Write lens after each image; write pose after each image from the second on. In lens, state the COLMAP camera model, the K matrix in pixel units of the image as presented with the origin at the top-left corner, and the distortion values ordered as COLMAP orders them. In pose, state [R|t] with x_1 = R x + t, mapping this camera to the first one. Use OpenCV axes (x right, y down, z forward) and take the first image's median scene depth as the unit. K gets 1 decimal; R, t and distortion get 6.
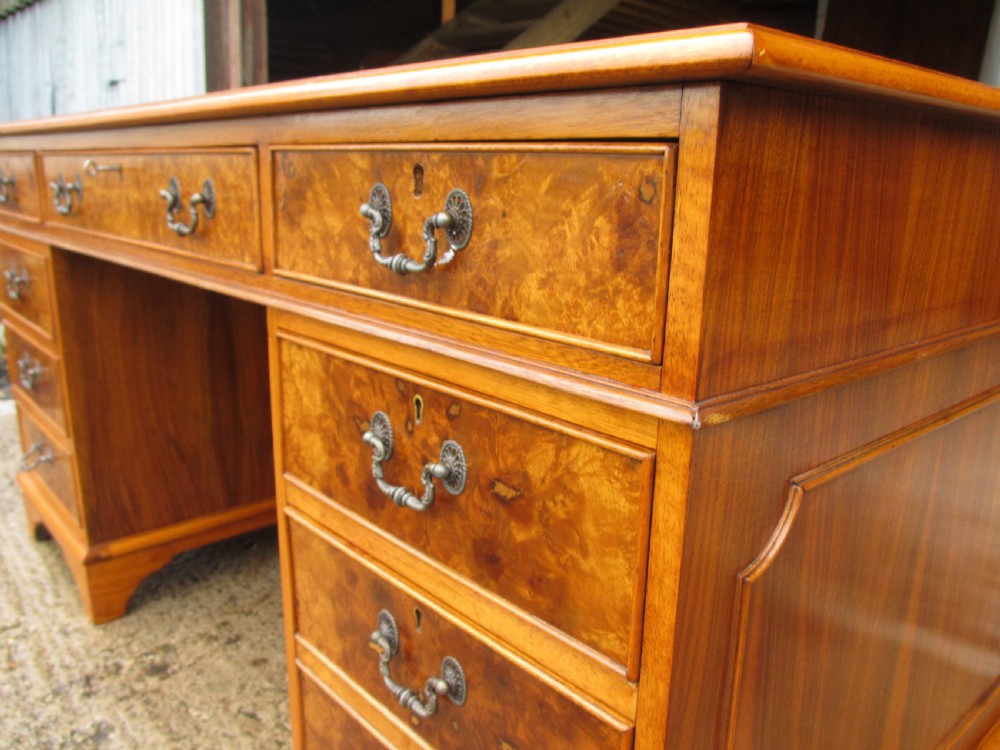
lens RADIAL K [[835.3, 0, 500.0], [0, 835.3, 375.0], [0, 0, 1]] dist [-0.054058, 0.013289]
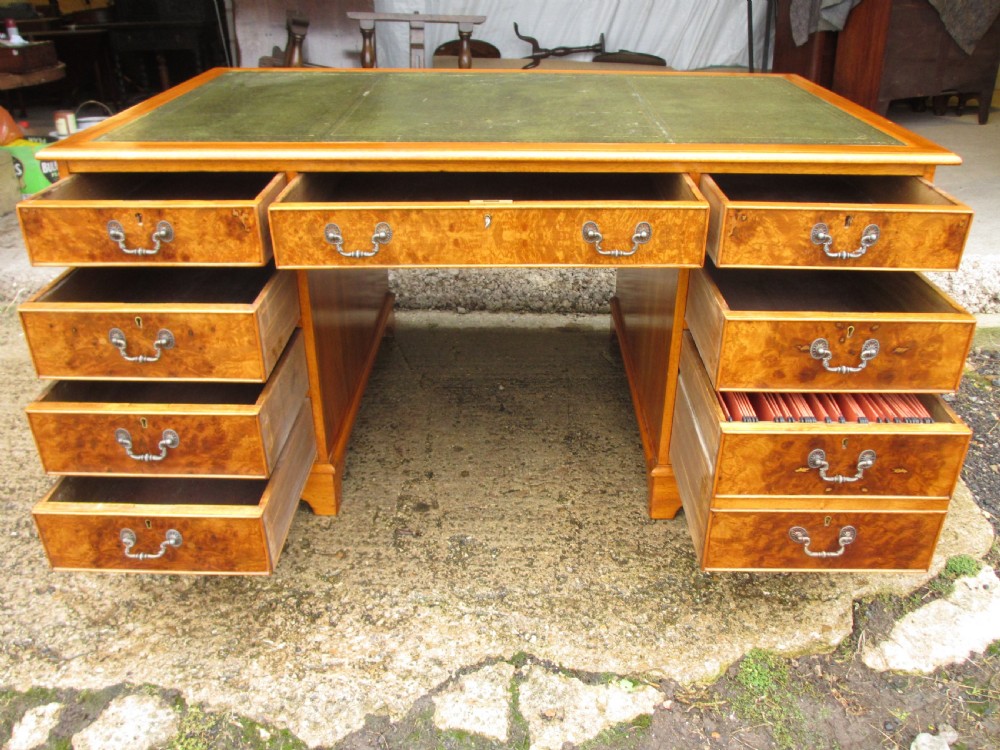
lens RADIAL K [[840.2, 0, 500.8], [0, 840.2, 371.0], [0, 0, 1]] dist [-0.054697, 0.019174]
pose [[0.680409, -0.349426, 0.644162, -1.307137], [0.190048, 0.933066, 0.305400, -0.326624], [-0.707761, -0.085375, 0.701275, -0.141464]]
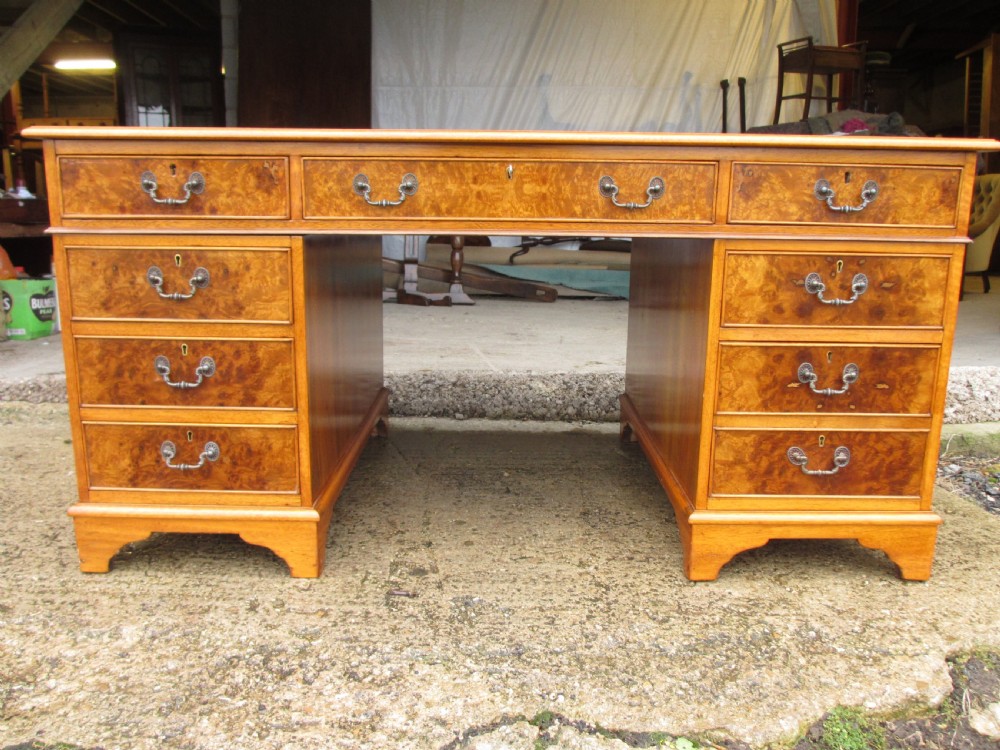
lens RADIAL K [[835.3, 0, 500.0], [0, 835.3, 375.0], [0, 0, 1]] dist [-0.054058, 0.013289]
pose [[0.667643, -0.161471, 0.726760, -1.310509], [0.181136, 0.982093, 0.051799, 0.023692], [-0.722110, 0.097060, 0.684935, 0.018978]]
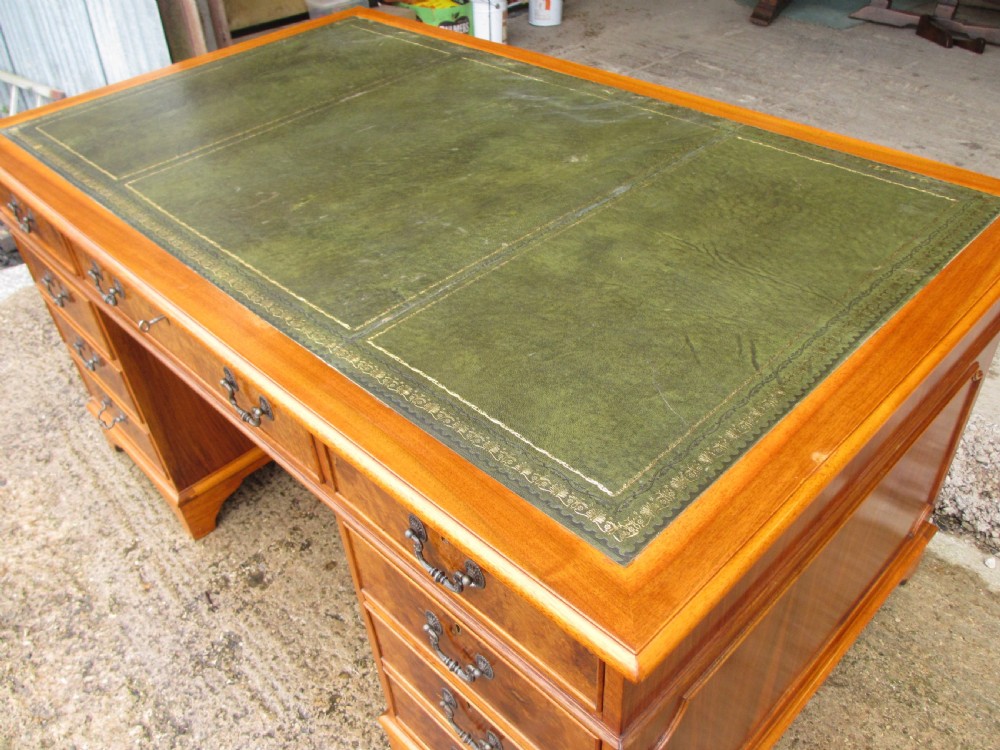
lens RADIAL K [[835.3, 0, 500.0], [0, 835.3, 375.0], [0, 0, 1]] dist [-0.054058, 0.013289]
pose [[0.995976, -0.089562, -0.003388, 0.014631], [0.083238, 0.910313, 0.405466, -0.499221], [-0.033230, -0.404116, 0.914104, -0.121797]]
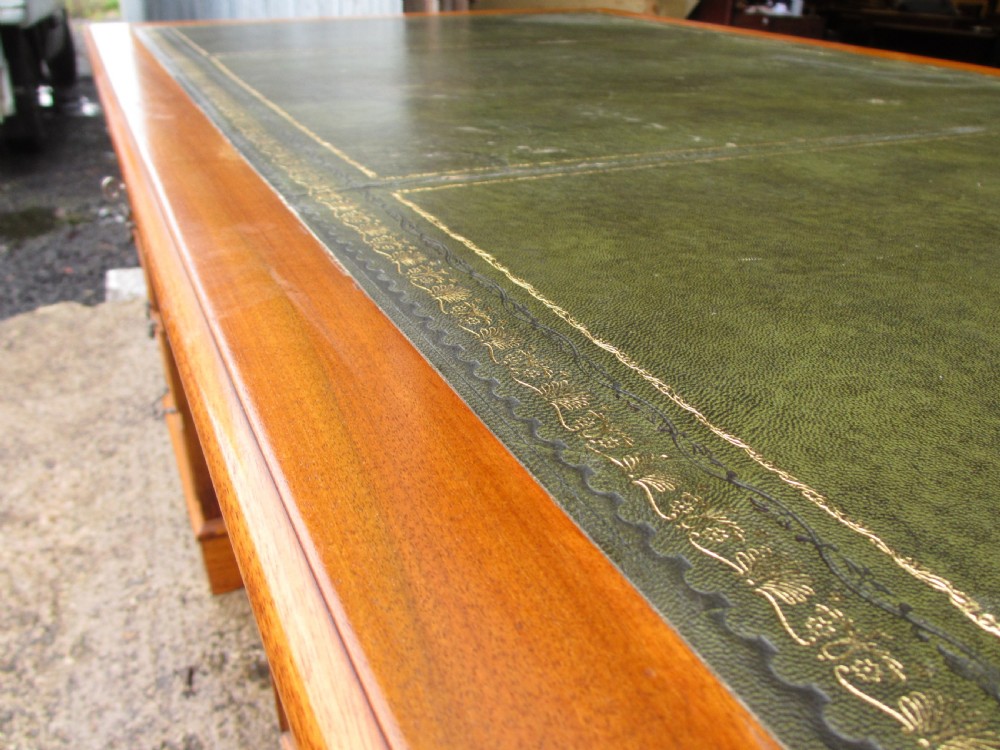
lens RADIAL K [[835.3, 0, 500.0], [0, 835.3, 375.0], [0, 0, 1]] dist [-0.054058, 0.013289]
pose [[0.962399, 0.124386, -0.241489, 0.033636], [-0.067506, 0.970627, 0.230923, -0.223172], [0.263120, -0.205938, 0.942527, 0.276997]]
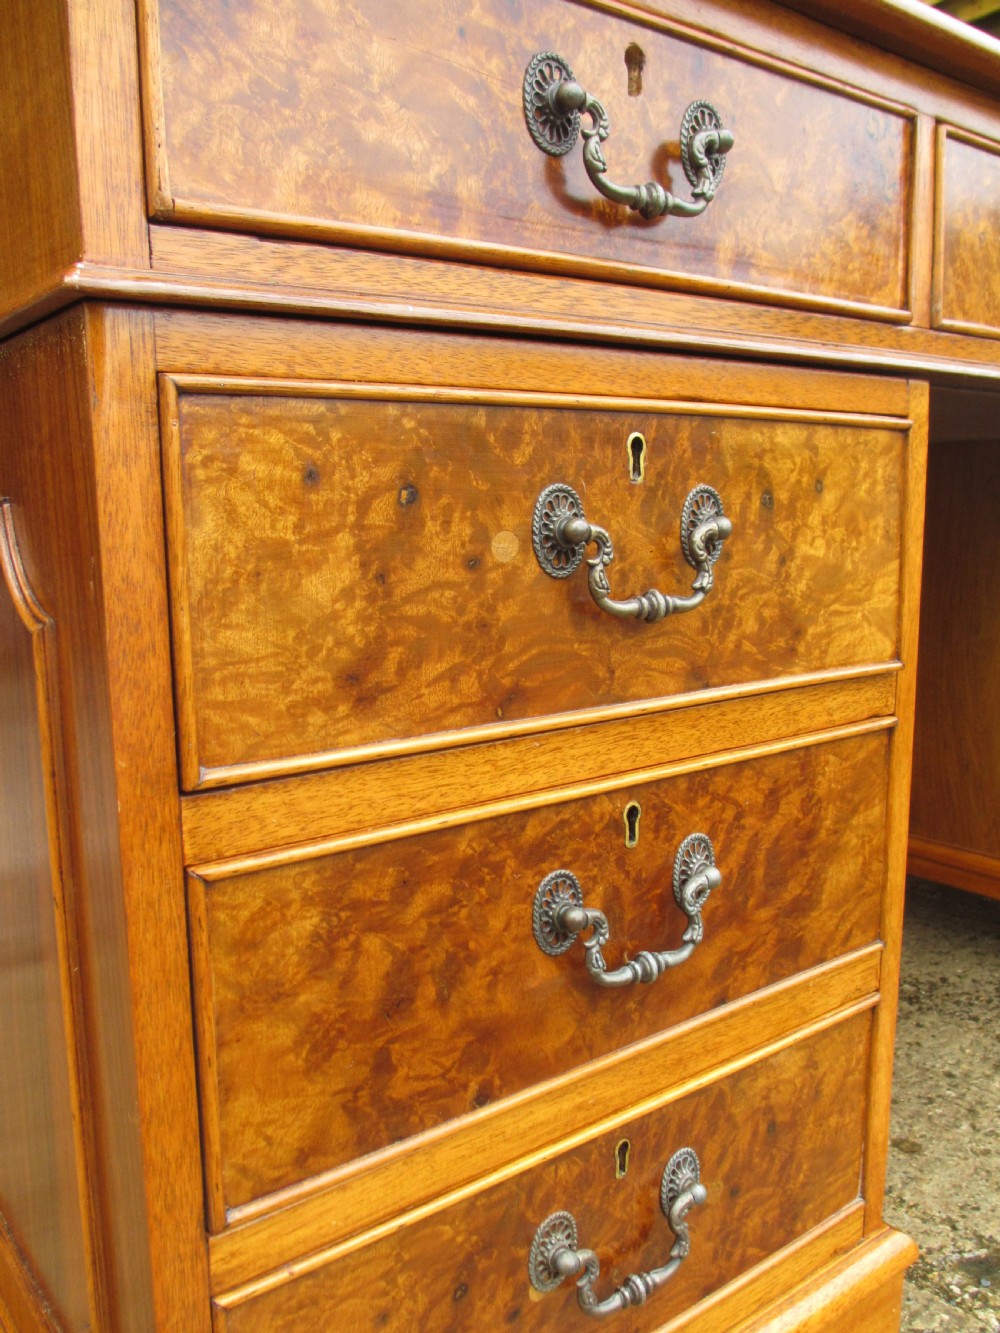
lens RADIAL K [[1120.0, 0, 494.4], [0, 1120.0, 665.6], [0, 0, 1]] dist [-0.054697, 0.019174]
pose [[0.067388, -0.159625, 0.984875, -1.111598], [0.260878, 0.955597, 0.137030, -0.164840], [-0.963017, 0.247698, 0.106039, 1.225857]]
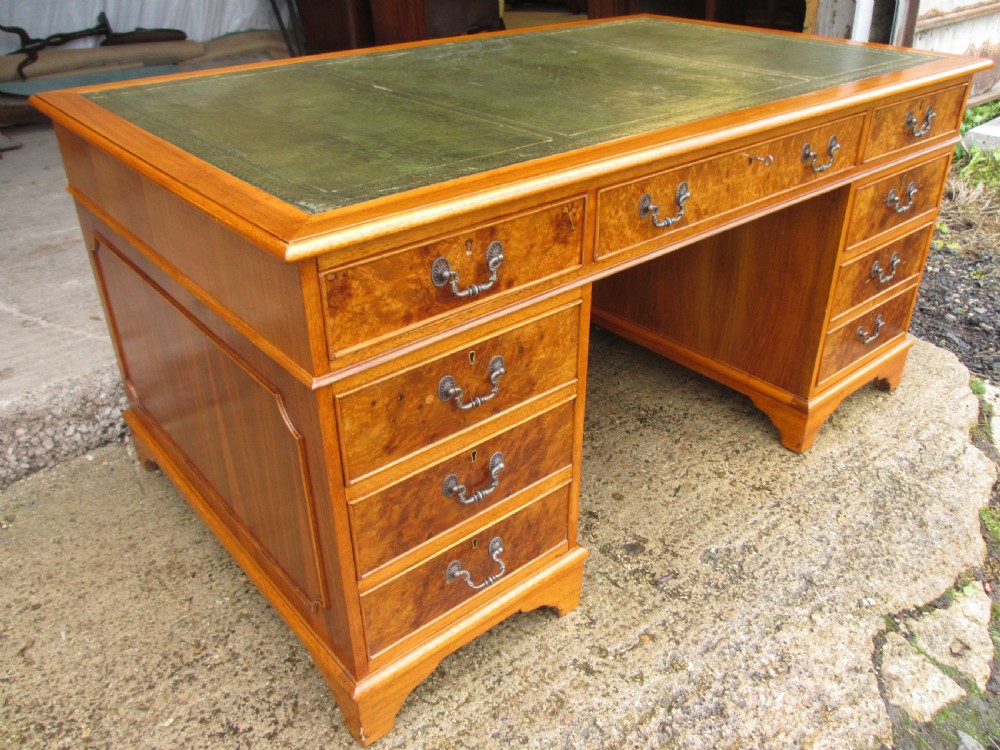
lens RADIAL K [[835.7, 0, 496.9], [0, 835.7, 373.6], [0, 0, 1]] dist [-0.051601, 0.008479]
pose [[0.025310, -0.513792, 0.857541, -1.511556], [0.259157, 0.831862, 0.490757, -0.604213], [-0.965503, 0.209817, 0.154208, 1.033614]]
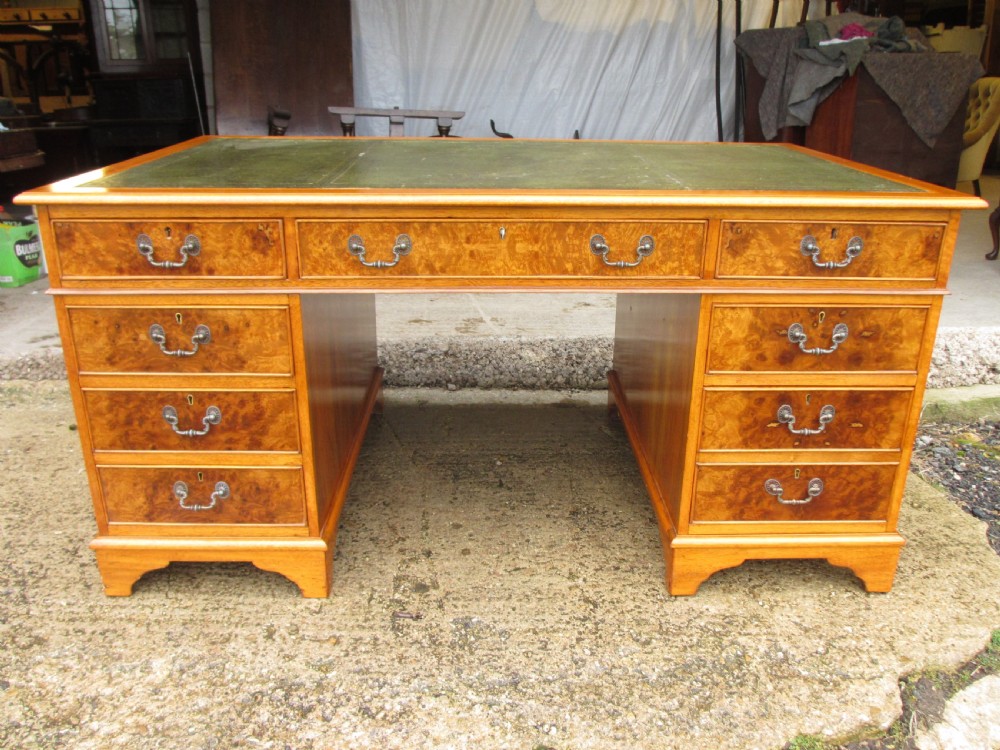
lens RADIAL K [[835.3, 0, 500.0], [0, 835.3, 375.0], [0, 0, 1]] dist [-0.054058, 0.013289]
pose [[0.653659, -0.278127, 0.703829, -1.299267], [0.190403, 0.960543, 0.202740, -0.248370], [-0.732445, 0.001488, 0.680824, -0.024505]]
